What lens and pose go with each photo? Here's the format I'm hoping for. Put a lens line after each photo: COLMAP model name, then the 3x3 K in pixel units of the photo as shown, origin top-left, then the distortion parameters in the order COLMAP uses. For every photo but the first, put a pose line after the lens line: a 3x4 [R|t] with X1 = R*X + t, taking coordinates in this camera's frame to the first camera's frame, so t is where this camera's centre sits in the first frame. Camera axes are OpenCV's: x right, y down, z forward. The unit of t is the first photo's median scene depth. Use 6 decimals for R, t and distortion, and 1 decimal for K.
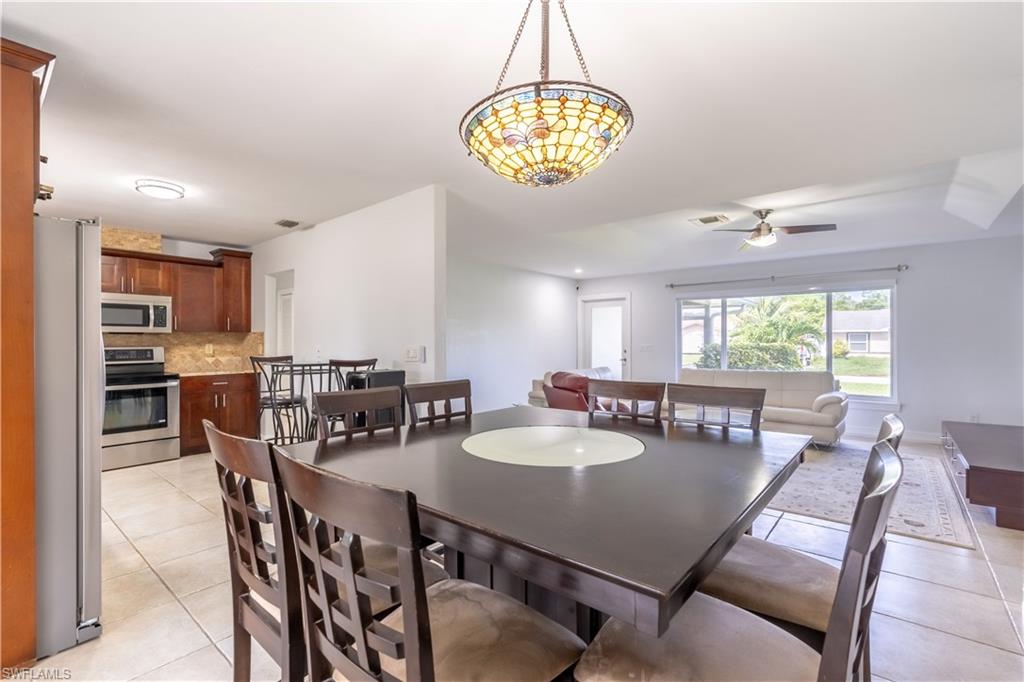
lens RADIAL K [[466.2, 0, 502.7], [0, 466.2, 341.2], [0, 0, 1]] dist [-0.004401, -0.000464]
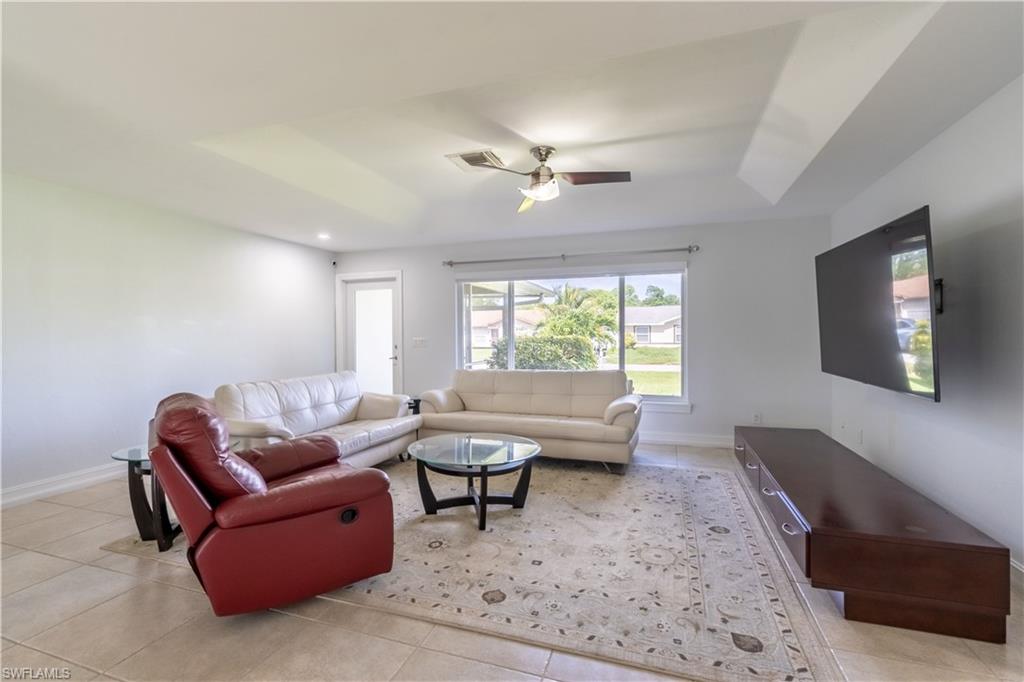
lens RADIAL K [[466.2, 0, 502.7], [0, 466.2, 341.2], [0, 0, 1]] dist [-0.004401, -0.000464]
pose [[0.934991, -0.010124, 0.354528, 0.211892], [0.005341, 0.999881, 0.014467, 0.001325], [-0.354632, -0.011633, 0.934934, 0.303709]]
